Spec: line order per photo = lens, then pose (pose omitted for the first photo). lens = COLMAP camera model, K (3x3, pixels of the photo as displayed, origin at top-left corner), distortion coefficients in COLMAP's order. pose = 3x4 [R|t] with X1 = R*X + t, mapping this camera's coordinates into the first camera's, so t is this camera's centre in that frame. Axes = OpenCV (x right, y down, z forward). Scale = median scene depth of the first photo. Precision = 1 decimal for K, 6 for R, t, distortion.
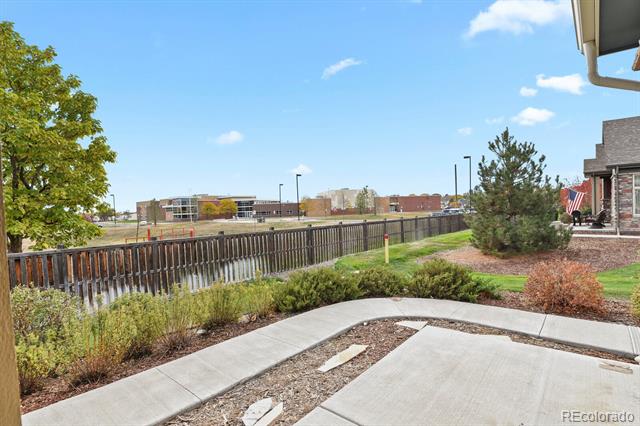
lens RADIAL K [[315.3, 0, 325.3], [0, 315.3, 214.5], [0, 0, 1]] dist [-0.024342, -0.004001]
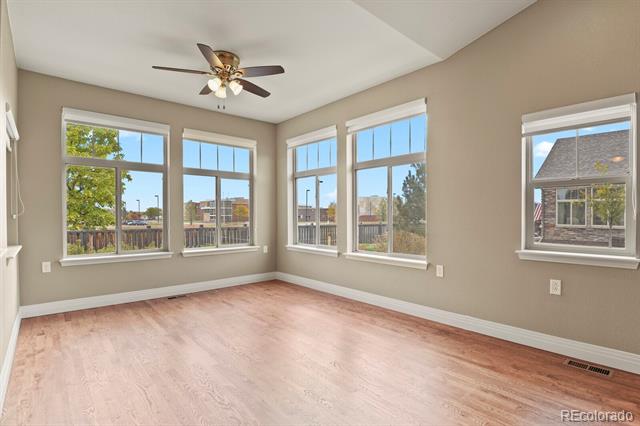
lens RADIAL K [[315.3, 0, 321.3], [0, 315.3, 218.1], [0, 0, 1]] dist [-0.024342, -0.004001]
pose [[0.991853, 0.033581, -0.122880, 0.294241], [-0.034581, 0.999384, -0.006017, 0.012620], [0.122603, 0.010217, 0.992403, -0.233244]]
